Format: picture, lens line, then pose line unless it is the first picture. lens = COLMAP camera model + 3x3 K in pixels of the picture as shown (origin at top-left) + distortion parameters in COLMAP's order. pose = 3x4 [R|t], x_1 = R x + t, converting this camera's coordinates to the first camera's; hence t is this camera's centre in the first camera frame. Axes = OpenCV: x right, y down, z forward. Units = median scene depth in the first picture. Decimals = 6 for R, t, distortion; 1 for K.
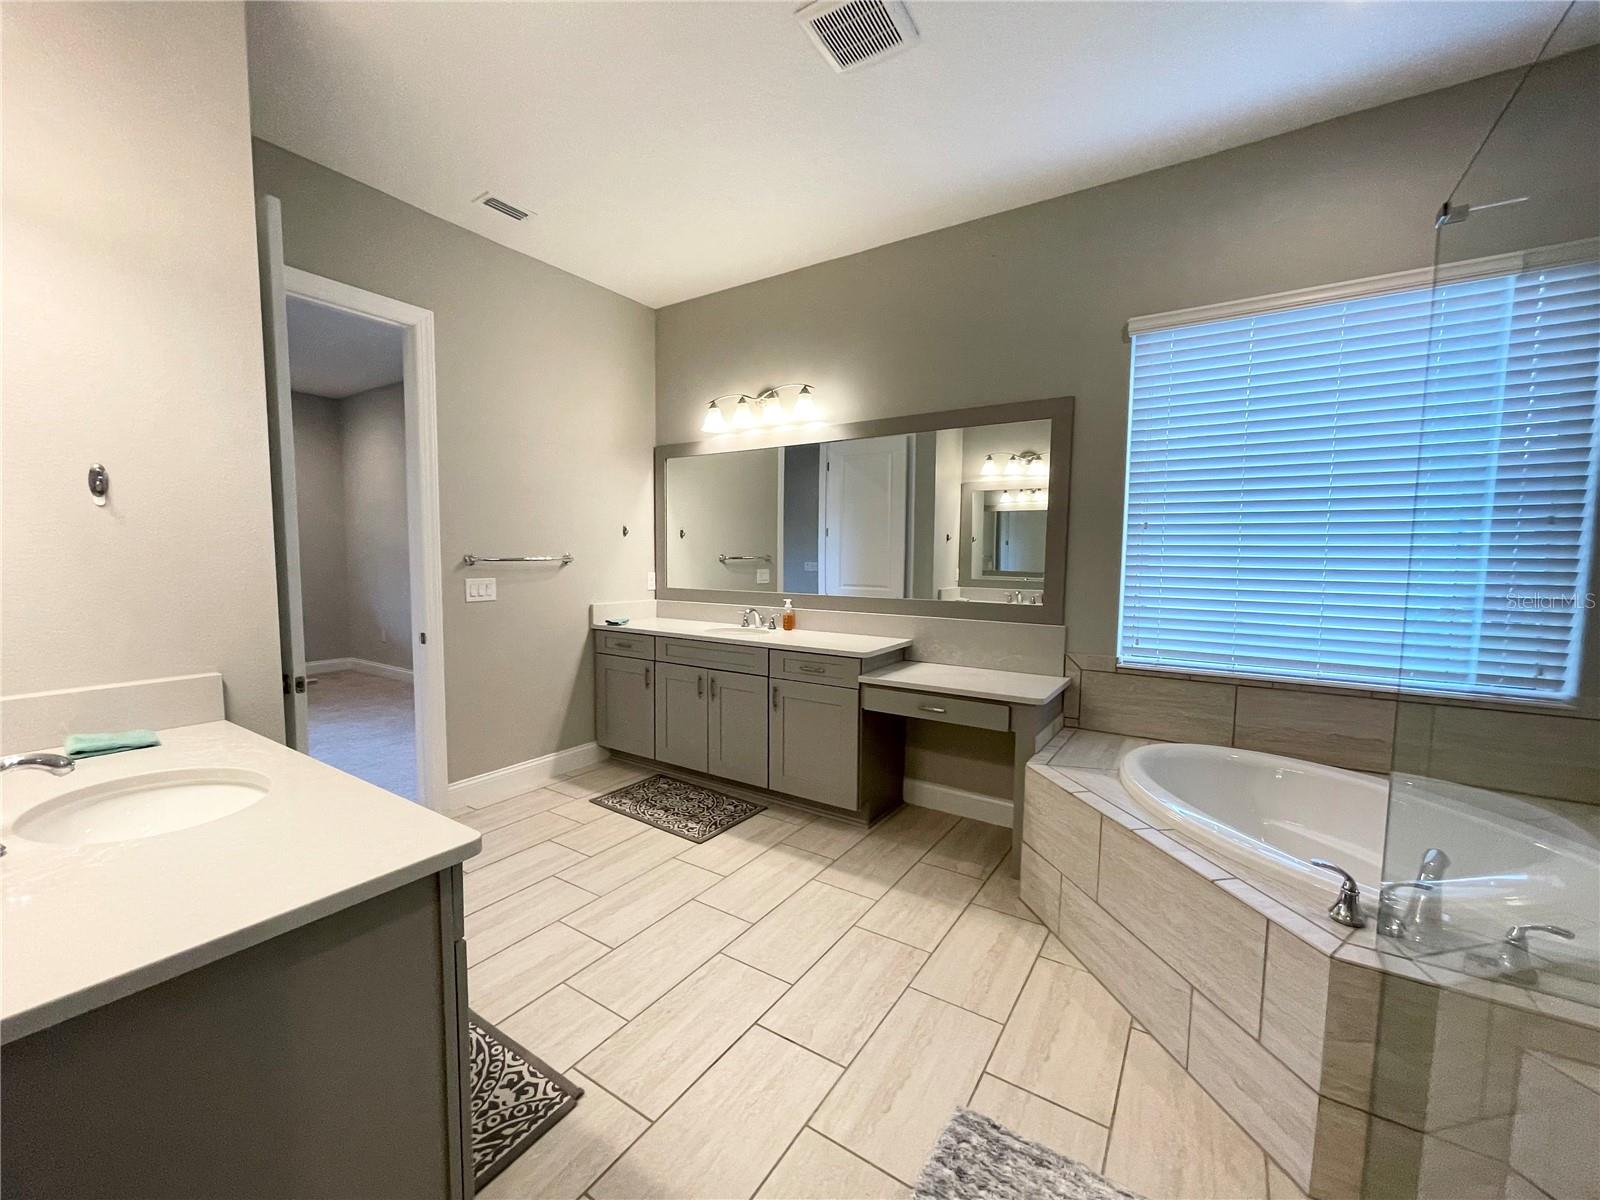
lens RADIAL K [[643.4, 0, 783.6], [0, 643.4, 600.6], [0, 0, 1]] dist [-0.002010, 0.002167]
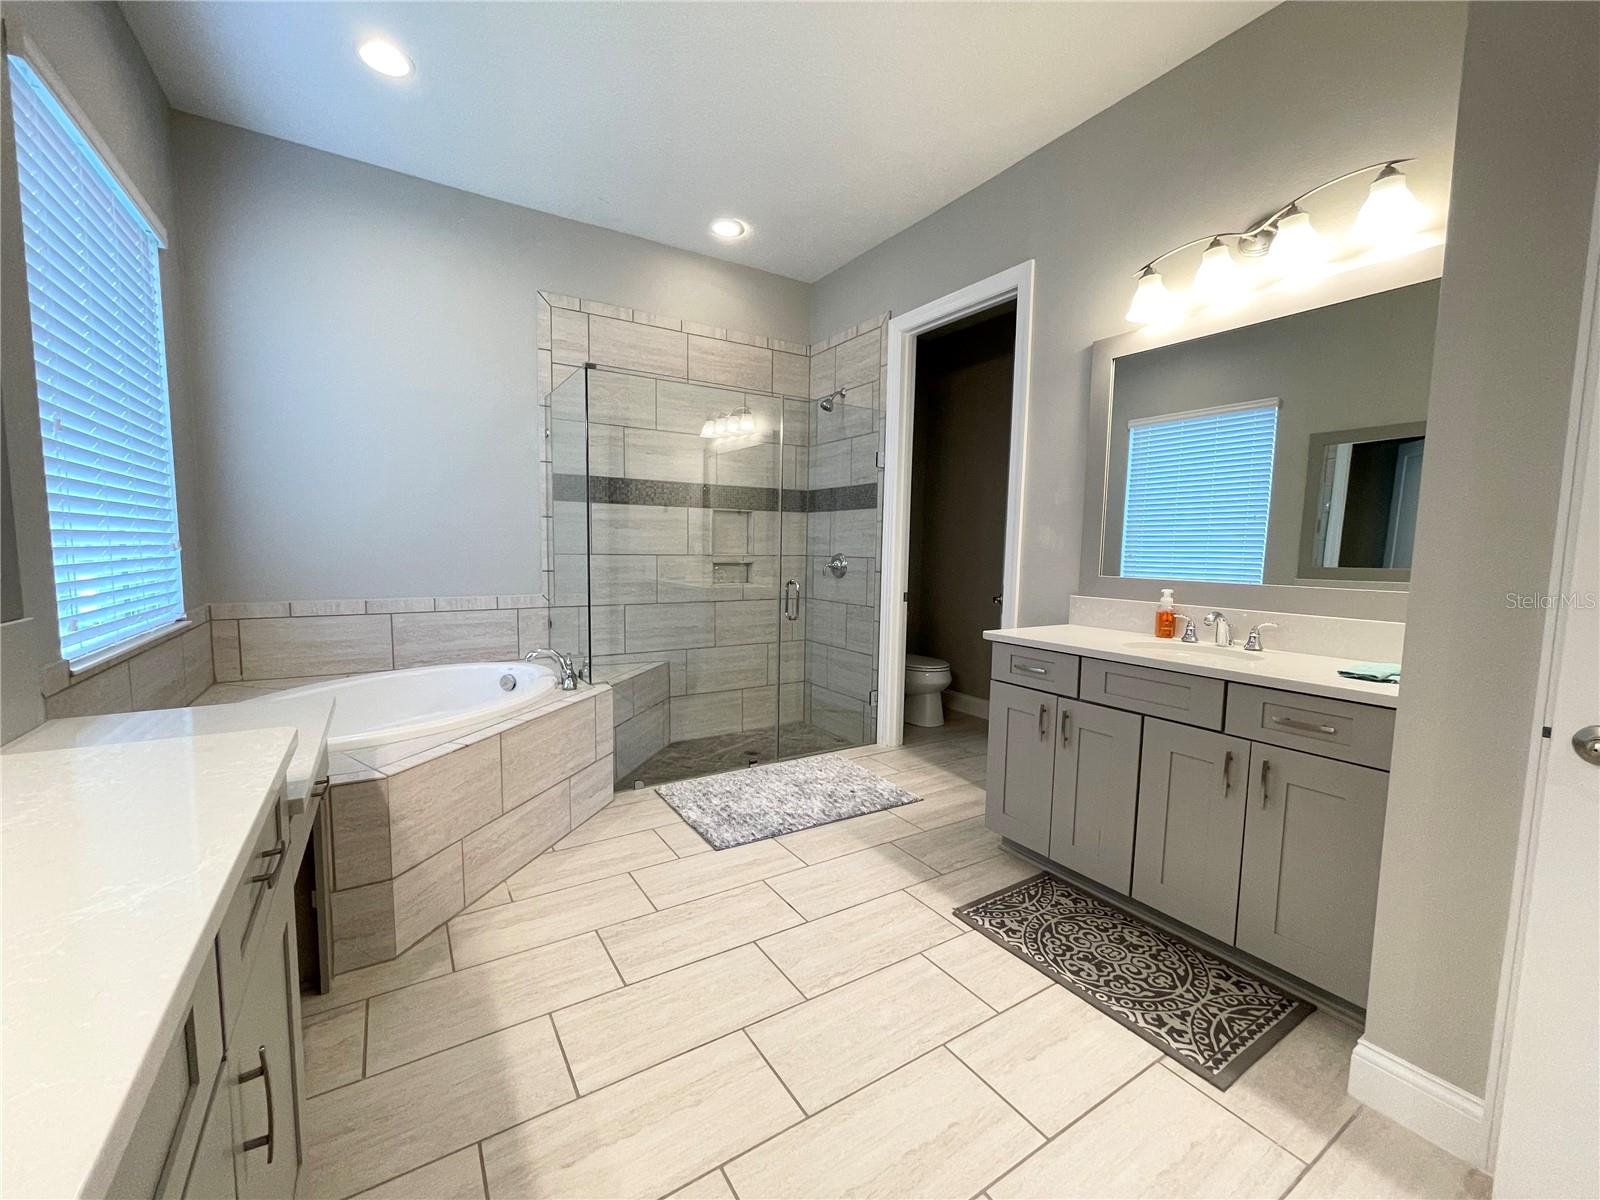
lens RADIAL K [[643.4, 0, 776.0], [0, 643.4, 607.5], [0, 0, 1]] dist [-0.002010, 0.002167]
pose [[-0.905554, -0.067287, 0.418861, -0.371718], [0.004922, 0.985608, 0.168973, -0.066170], [-0.424202, 0.155076, -0.892190, 1.686146]]
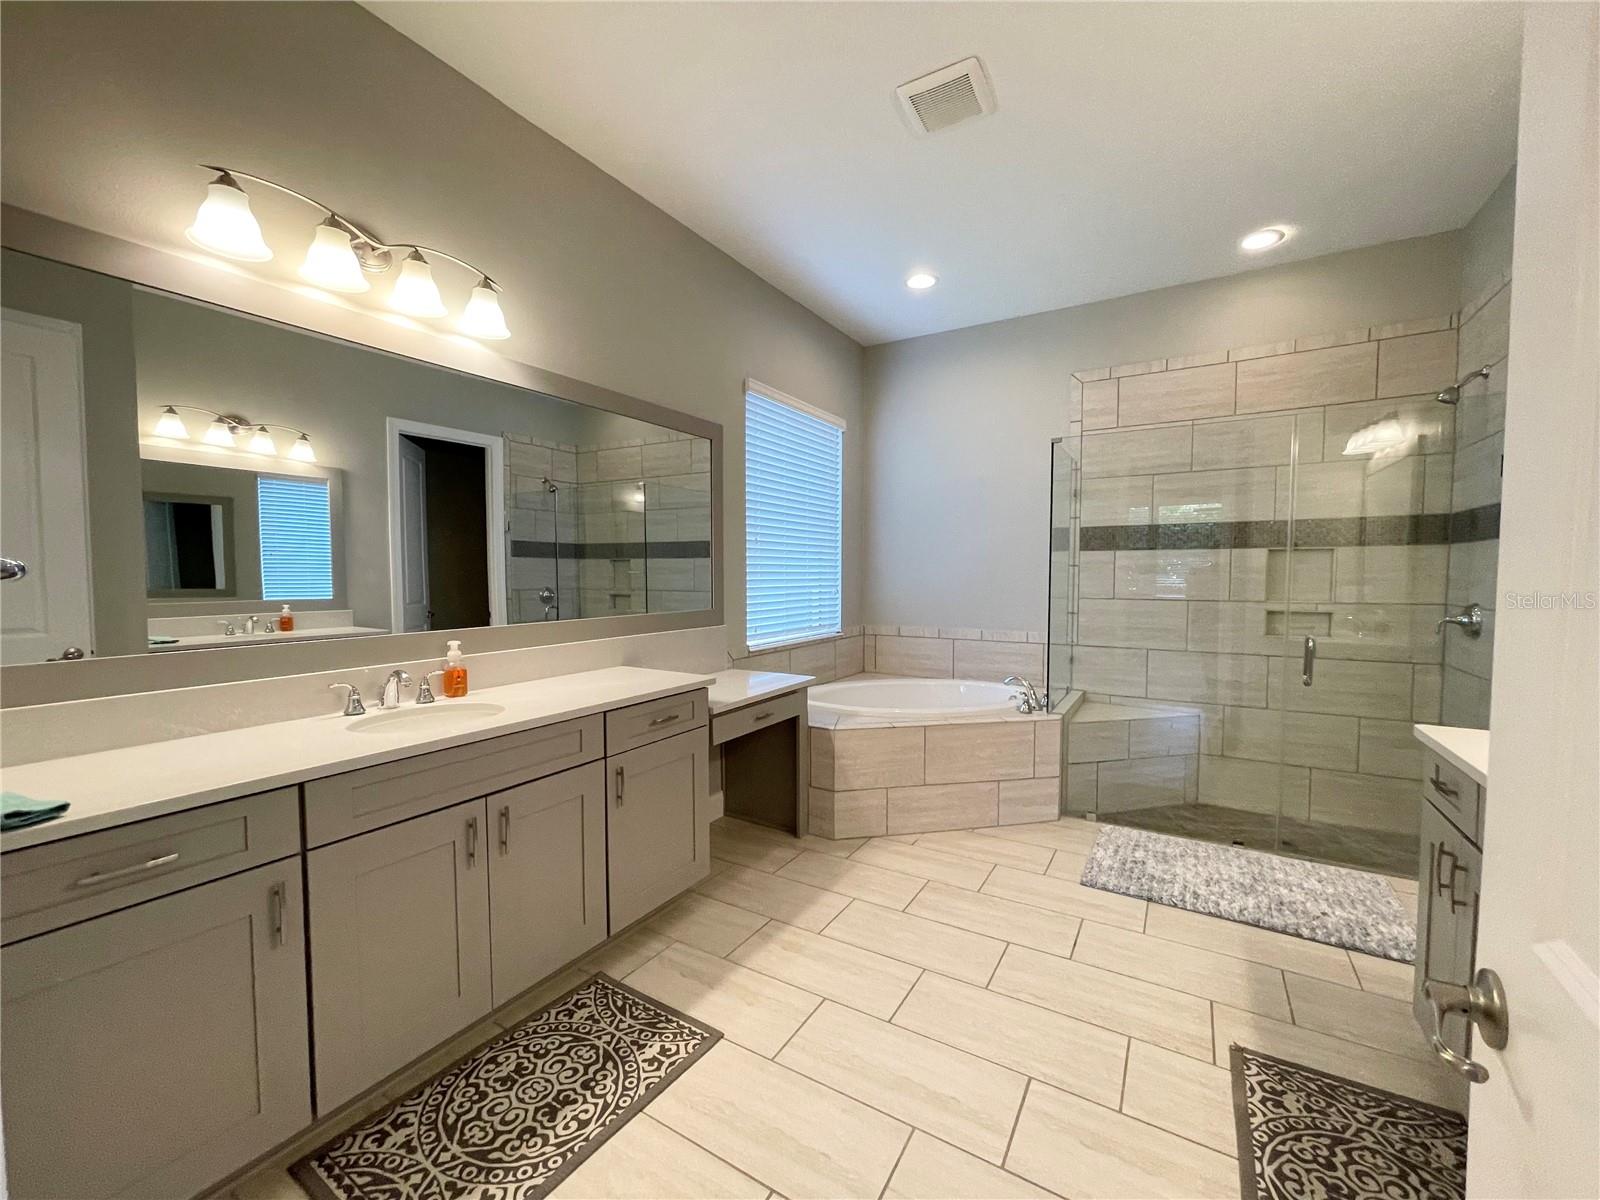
lens RADIAL K [[643.4, 0, 799.2], [0, 643.4, 602.5], [0, 0, 1]] dist [-0.002010, 0.002167]
pose [[-0.040974, -0.057082, 0.997528, -1.000728], [0.073886, 0.995460, 0.059999, -0.083803], [-0.996425, 0.076162, -0.036571, 1.288409]]
